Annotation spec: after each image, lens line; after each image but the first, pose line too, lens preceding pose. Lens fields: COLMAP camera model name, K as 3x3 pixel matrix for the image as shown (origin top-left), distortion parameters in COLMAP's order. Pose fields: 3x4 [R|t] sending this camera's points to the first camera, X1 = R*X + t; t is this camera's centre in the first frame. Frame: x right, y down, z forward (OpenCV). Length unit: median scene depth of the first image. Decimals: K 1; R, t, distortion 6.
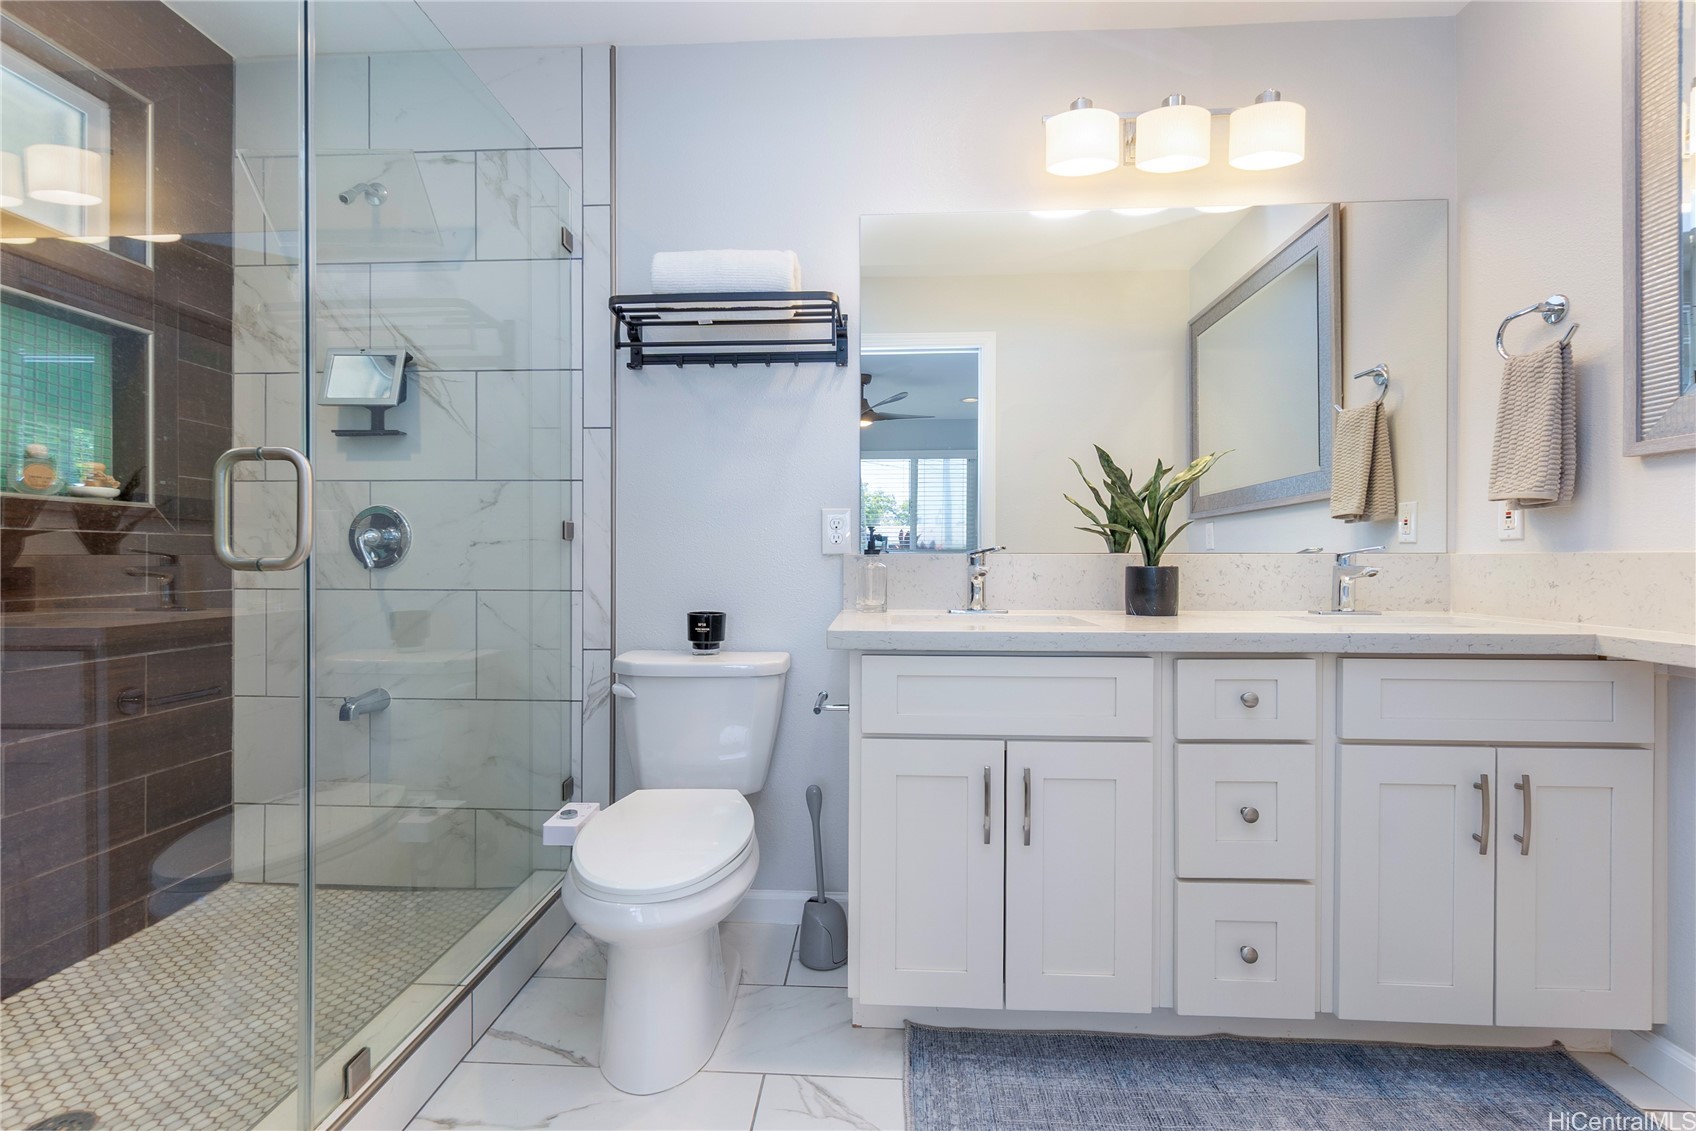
lens RADIAL K [[735.2, 0, 848.0], [0, 735.2, 558.6], [0, 0, 1]] dist [-0.020732, -0.000098]
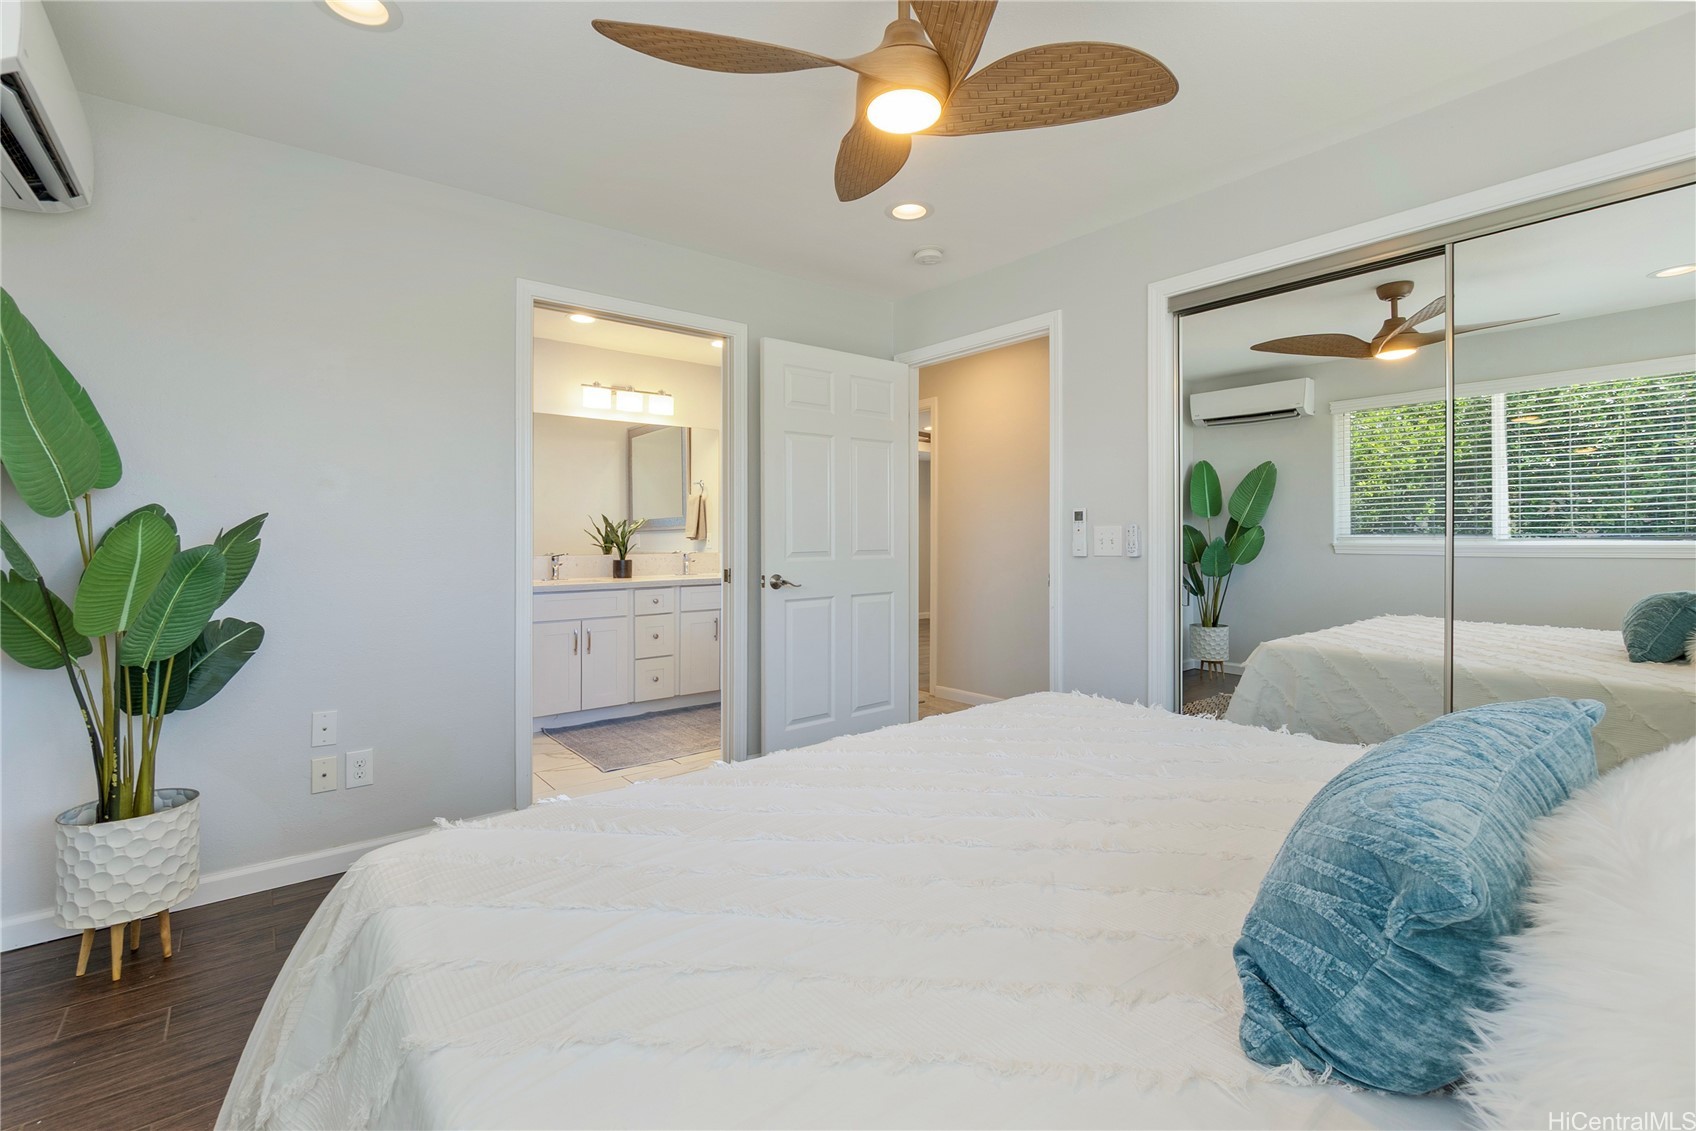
lens RADIAL K [[735.2, 0, 844.2], [0, 735.2, 547.8], [0, 0, 1]] dist [-0.020732, -0.000098]
pose [[0.733742, -0.010646, 0.679345, -0.769068], [0.003134, 0.999920, 0.012285, -0.060793], [-0.679421, -0.006885, 0.733716, -1.439223]]
